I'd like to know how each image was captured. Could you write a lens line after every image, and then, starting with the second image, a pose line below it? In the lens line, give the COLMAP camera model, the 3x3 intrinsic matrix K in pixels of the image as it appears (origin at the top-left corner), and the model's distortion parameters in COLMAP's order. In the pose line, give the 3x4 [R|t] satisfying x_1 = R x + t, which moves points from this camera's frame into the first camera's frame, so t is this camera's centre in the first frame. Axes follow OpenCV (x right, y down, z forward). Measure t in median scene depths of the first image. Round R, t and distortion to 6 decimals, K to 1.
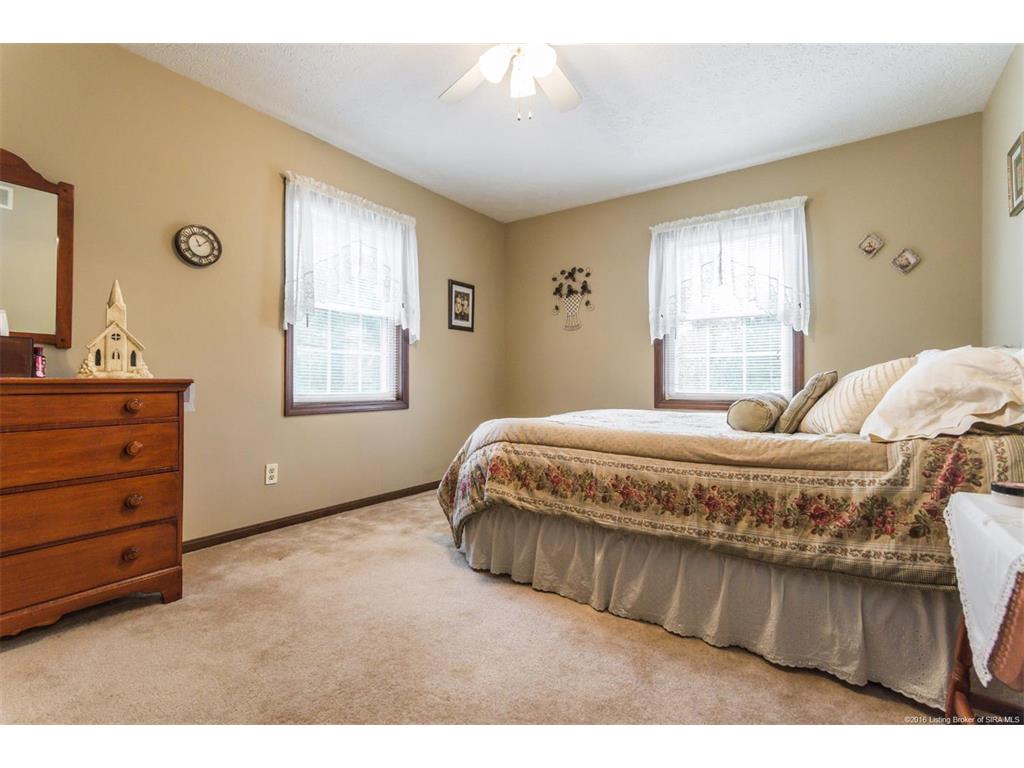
lens RADIAL K [[487.1, 0, 492.6], [0, 487.1, 379.3], [0, 0, 1]] dist [0.018391, 0.000486]
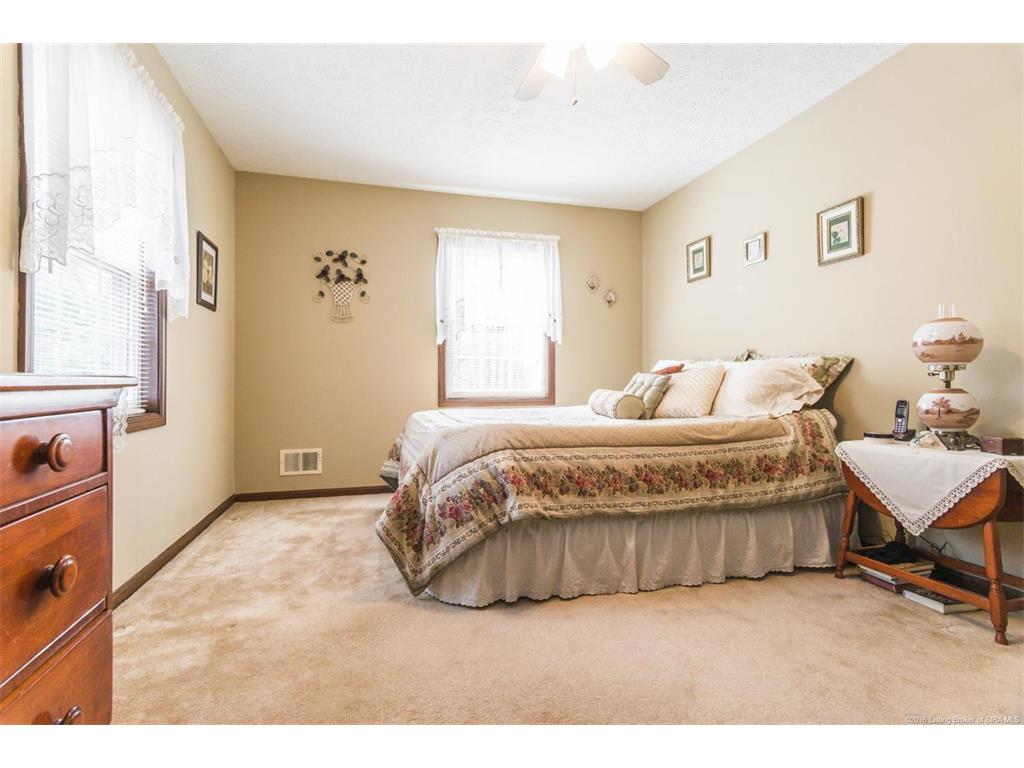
lens RADIAL K [[487.1, 0, 513.3], [0, 487.1, 379.4], [0, 0, 1]] dist [0.018391, 0.000486]
pose [[0.628999, 0.000415, 0.777406, -0.724453], [-0.000855, 1.000000, 0.000158, 0.001608], [-0.777405, -0.000764, 0.628999, 0.486034]]
